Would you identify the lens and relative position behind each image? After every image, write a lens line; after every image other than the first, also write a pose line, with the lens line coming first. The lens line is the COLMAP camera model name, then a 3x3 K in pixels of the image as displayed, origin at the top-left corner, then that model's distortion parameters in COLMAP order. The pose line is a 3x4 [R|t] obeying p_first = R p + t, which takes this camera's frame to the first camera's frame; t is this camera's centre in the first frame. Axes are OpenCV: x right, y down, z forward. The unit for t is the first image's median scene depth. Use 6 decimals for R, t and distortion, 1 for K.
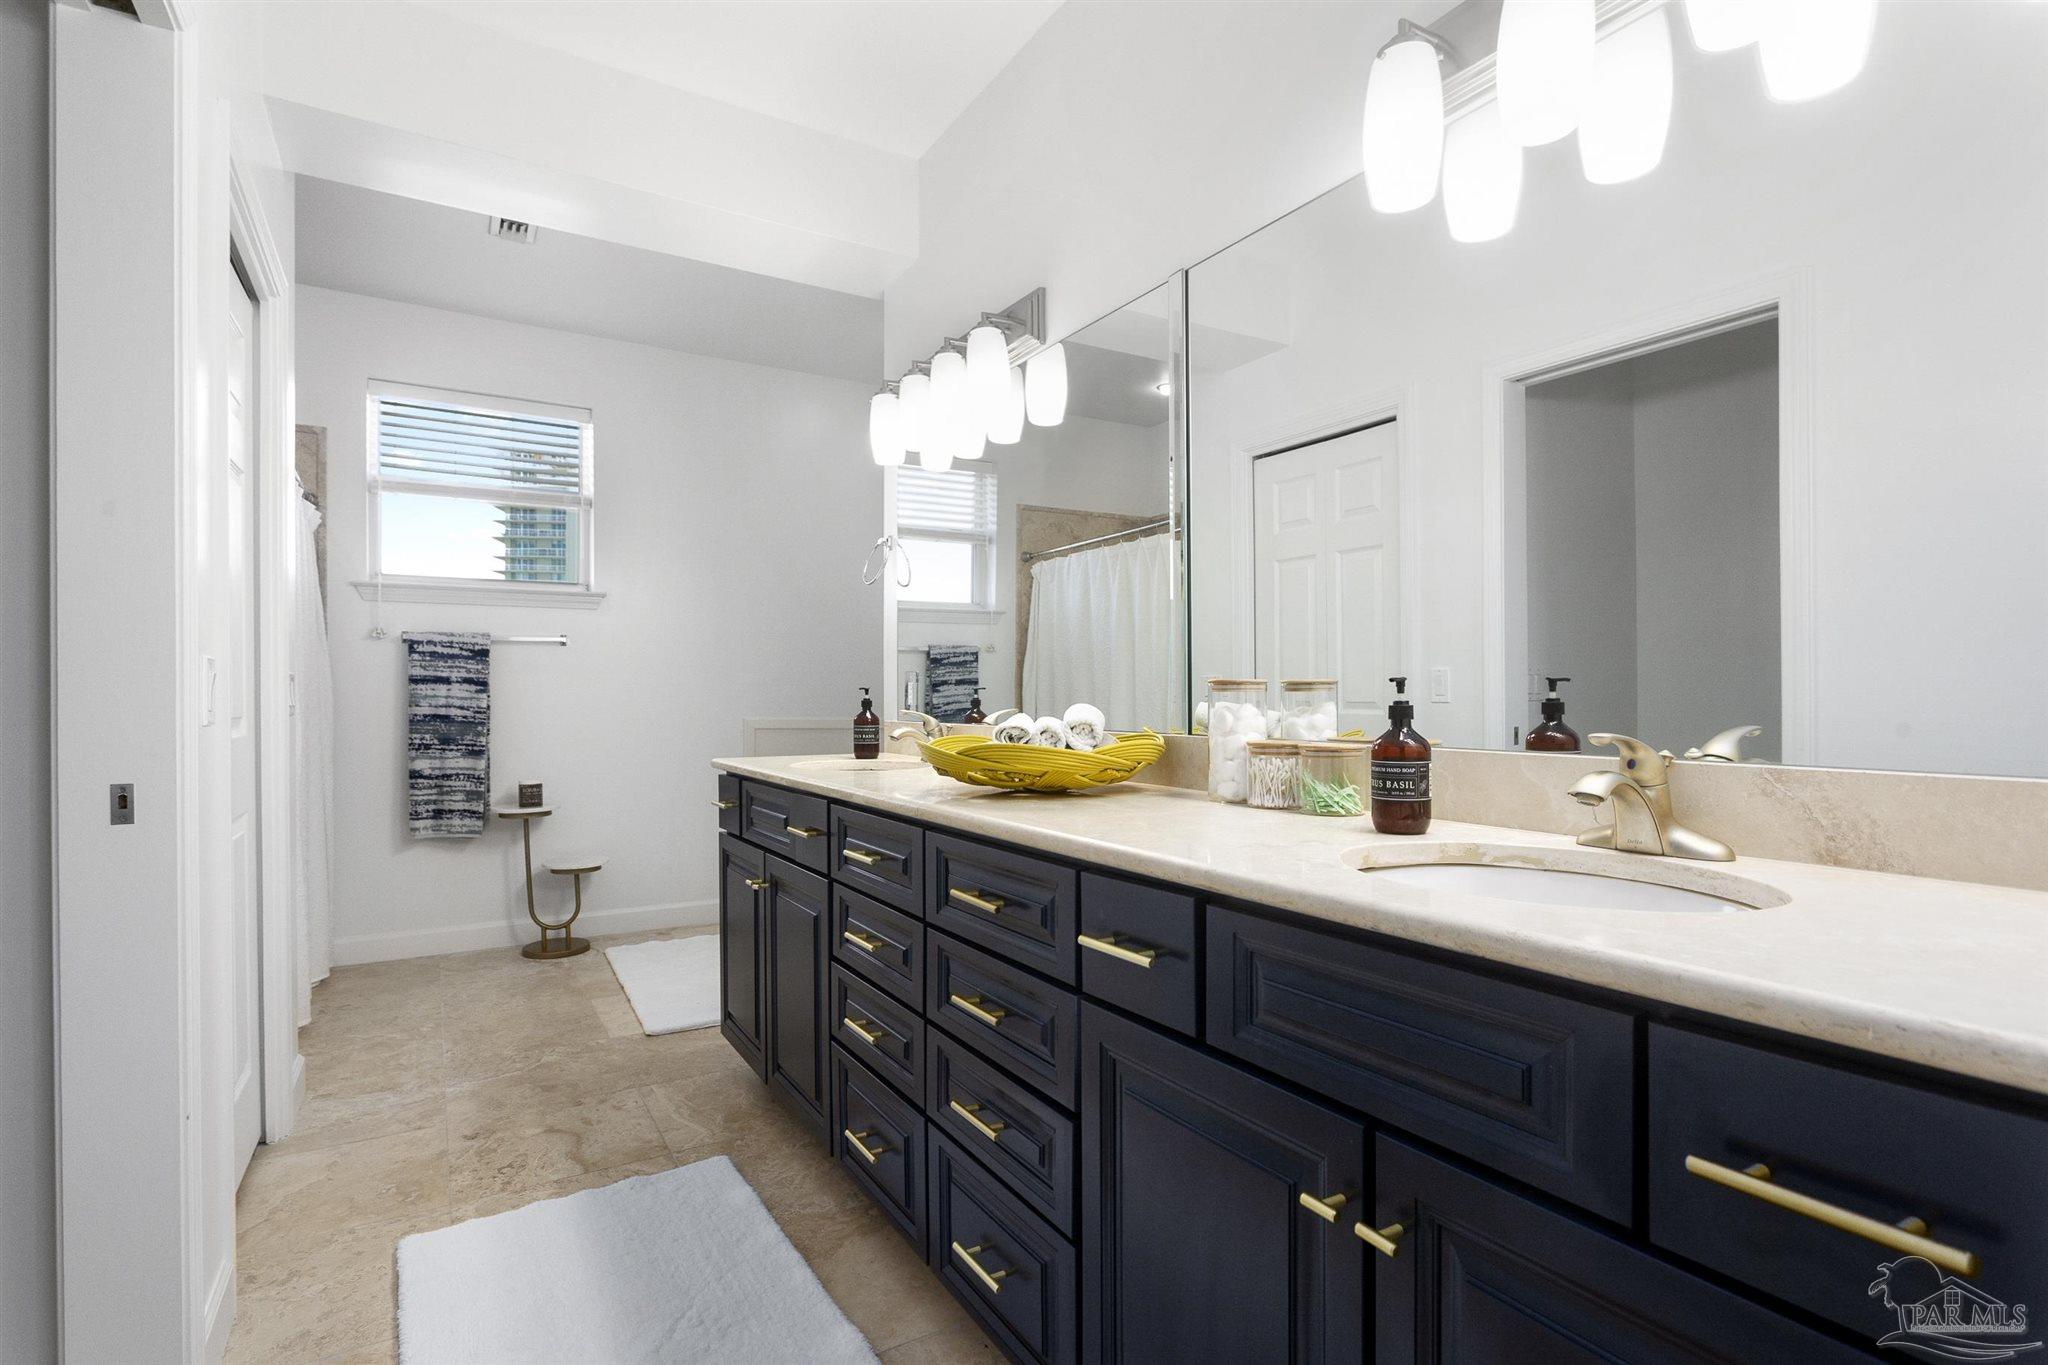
lens RADIAL K [[985.3, 0, 1027.1], [0, 985.3, 700.6], [0, 0, 1]] dist [0.003587, 0.001049]
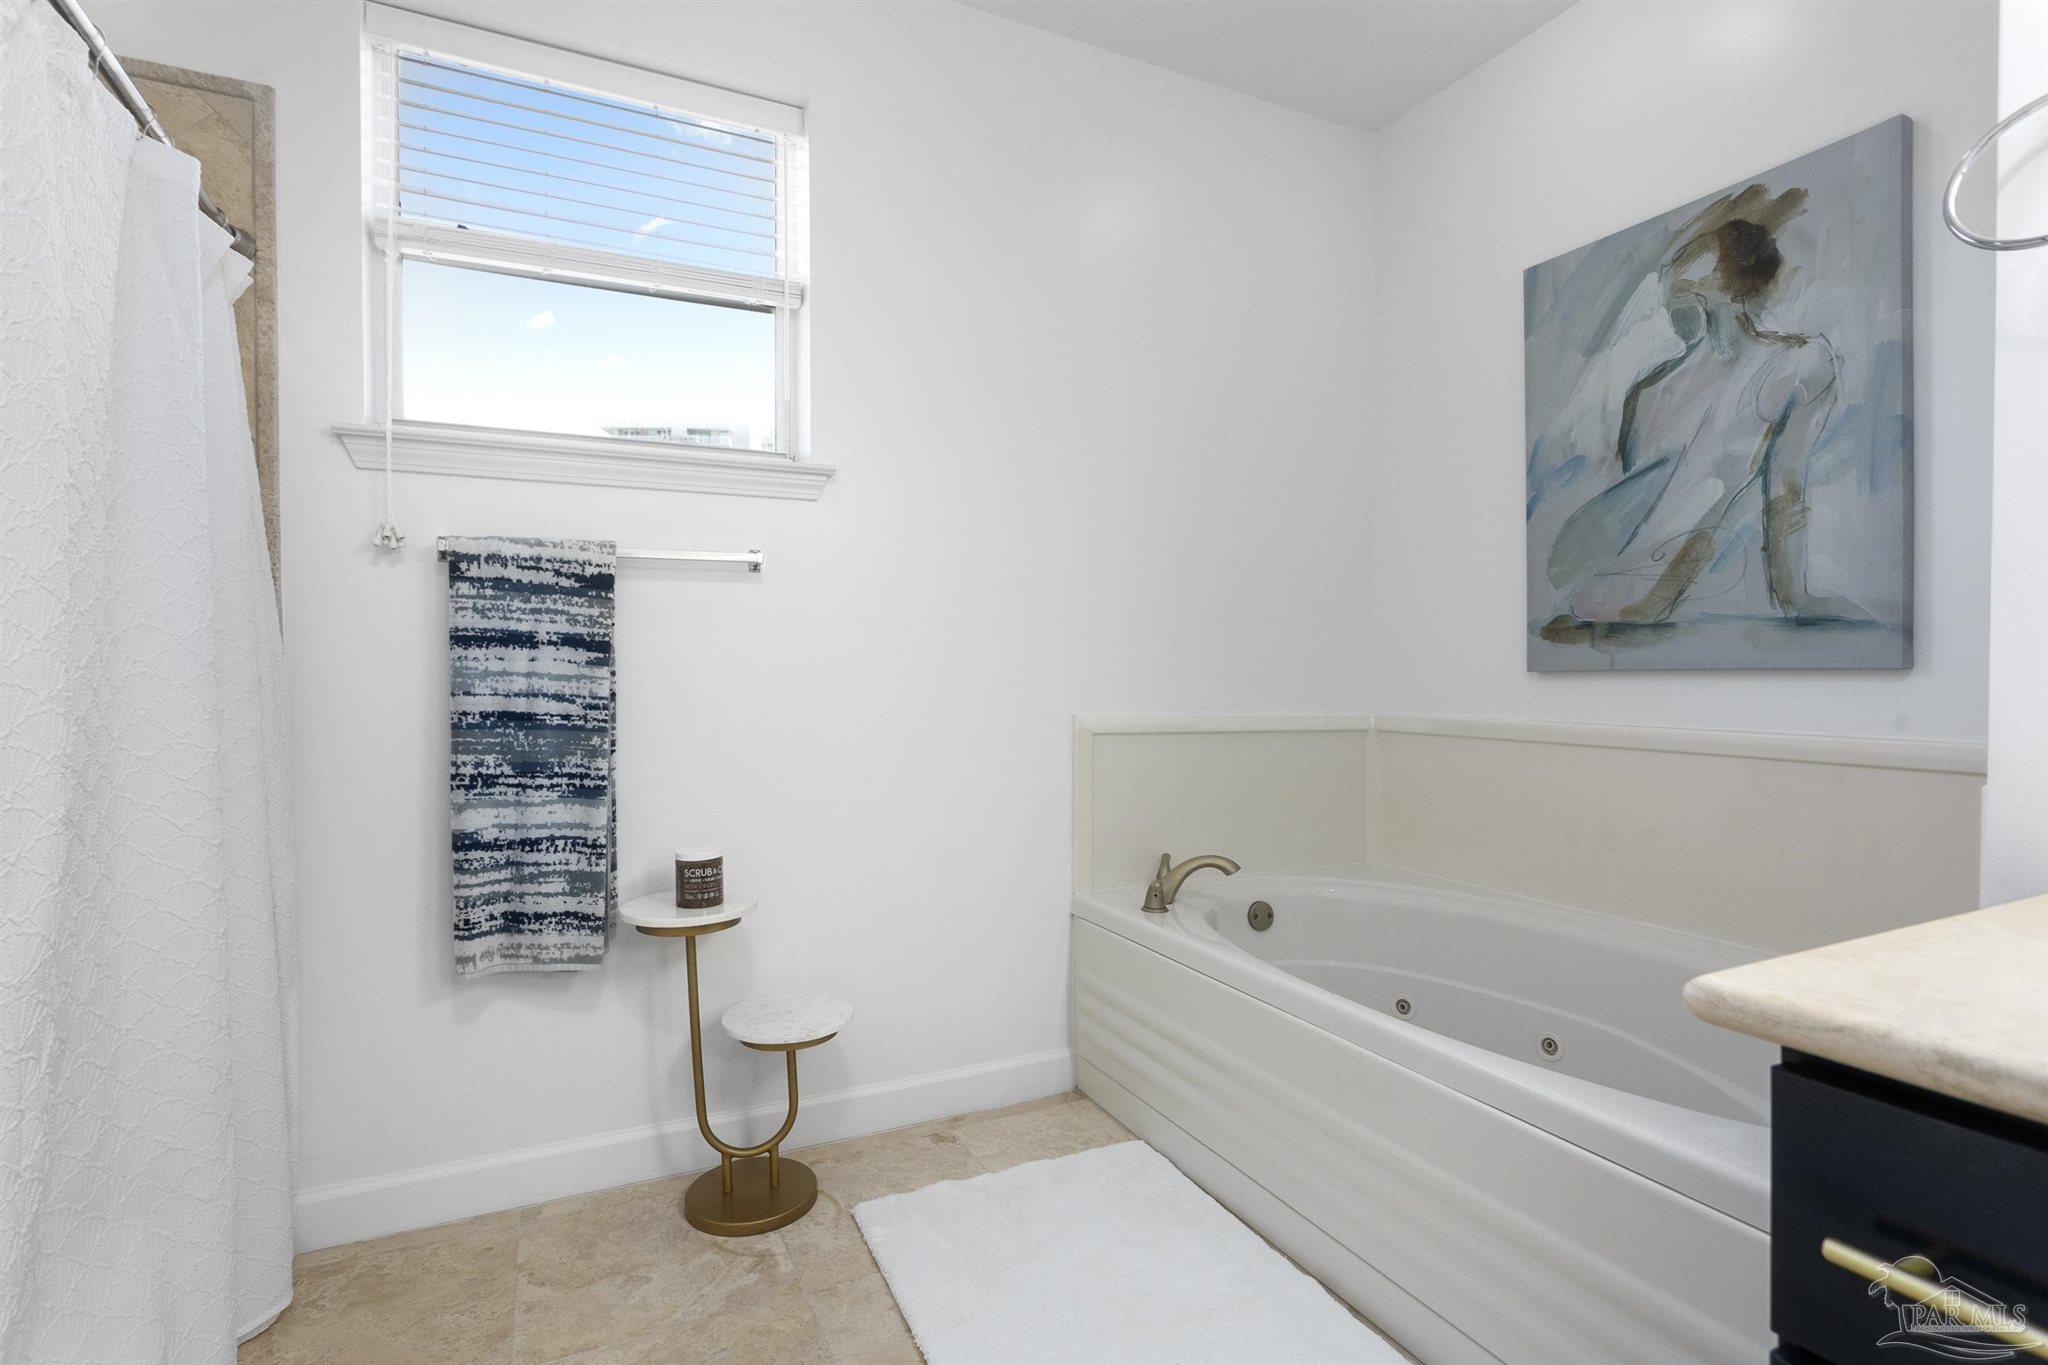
lens RADIAL K [[985.3, 0, 1024.9], [0, 985.3, 680.3], [0, 0, 1]] dist [0.003587, 0.001049]
pose [[0.993177, -0.013724, -0.115807, -0.297226], [0.012098, 0.999818, -0.014731, 0.008703], [0.115988, 0.013230, 0.993162, 0.557776]]
